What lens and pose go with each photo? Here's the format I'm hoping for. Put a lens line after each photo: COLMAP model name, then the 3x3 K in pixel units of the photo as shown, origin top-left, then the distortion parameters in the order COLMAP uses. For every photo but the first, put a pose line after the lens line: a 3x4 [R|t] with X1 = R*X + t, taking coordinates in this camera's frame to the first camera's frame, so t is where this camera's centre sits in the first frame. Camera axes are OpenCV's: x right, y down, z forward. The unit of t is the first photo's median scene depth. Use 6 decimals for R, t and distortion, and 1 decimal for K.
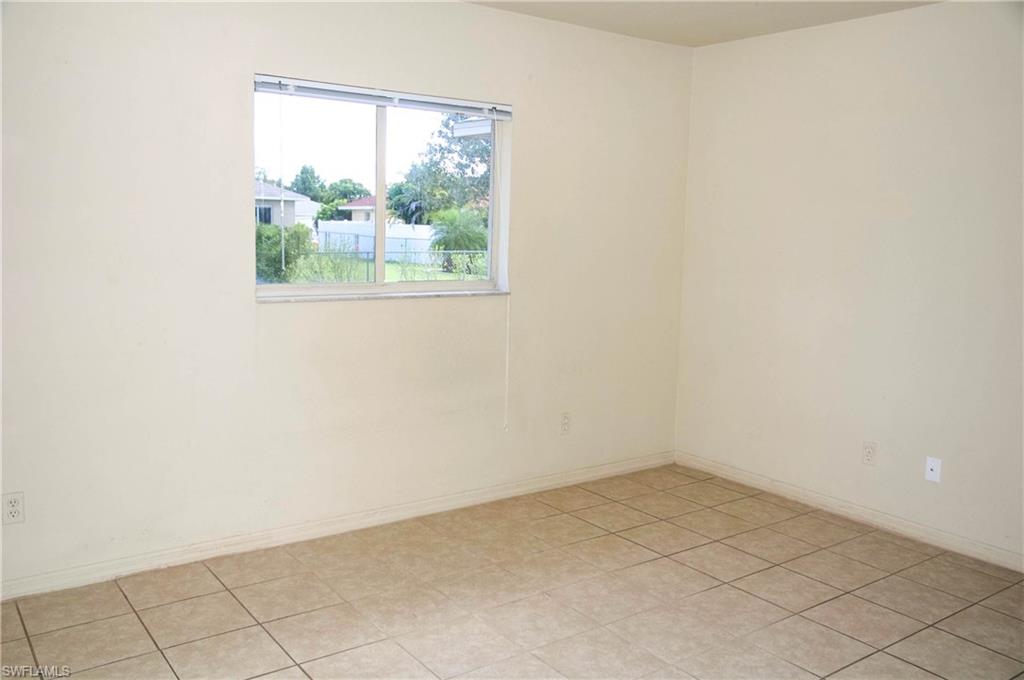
lens RADIAL K [[859.7, 0, 516.1], [0, 859.7, 340.8], [0, 0, 1]] dist [-0.015698, 0.012491]
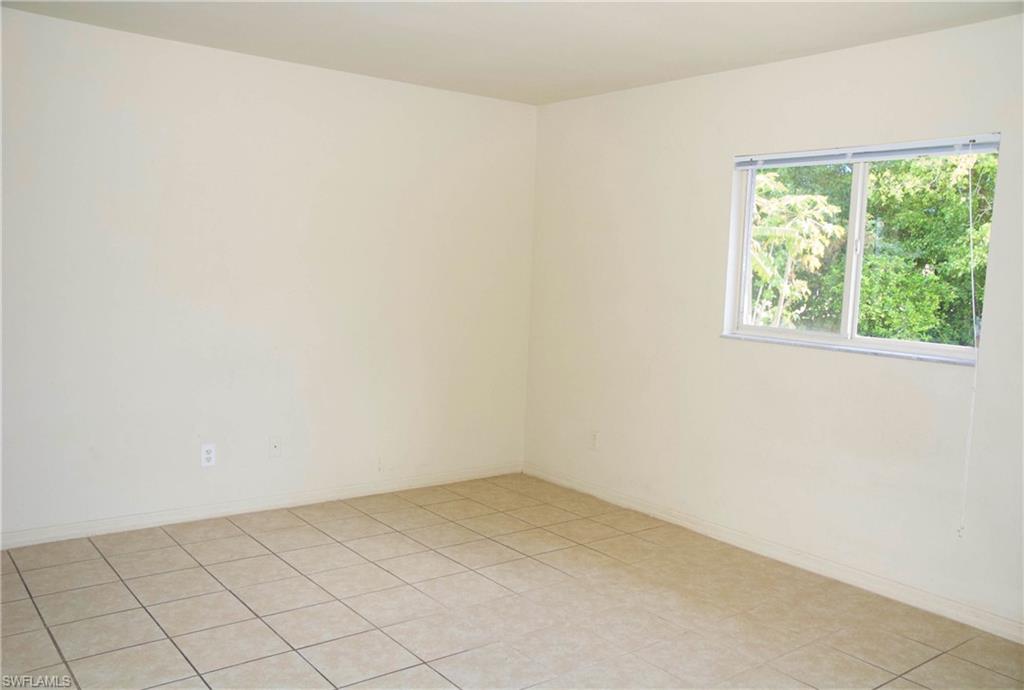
lens RADIAL K [[859.7, 0, 516.6], [0, 859.7, 345.0], [0, 0, 1]] dist [-0.015698, 0.012491]
pose [[0.037756, 0.072502, -0.996653, 0.899857], [-0.172071, 0.982939, 0.064986, -0.060119], [0.984361, 0.169041, 0.049587, 0.620098]]
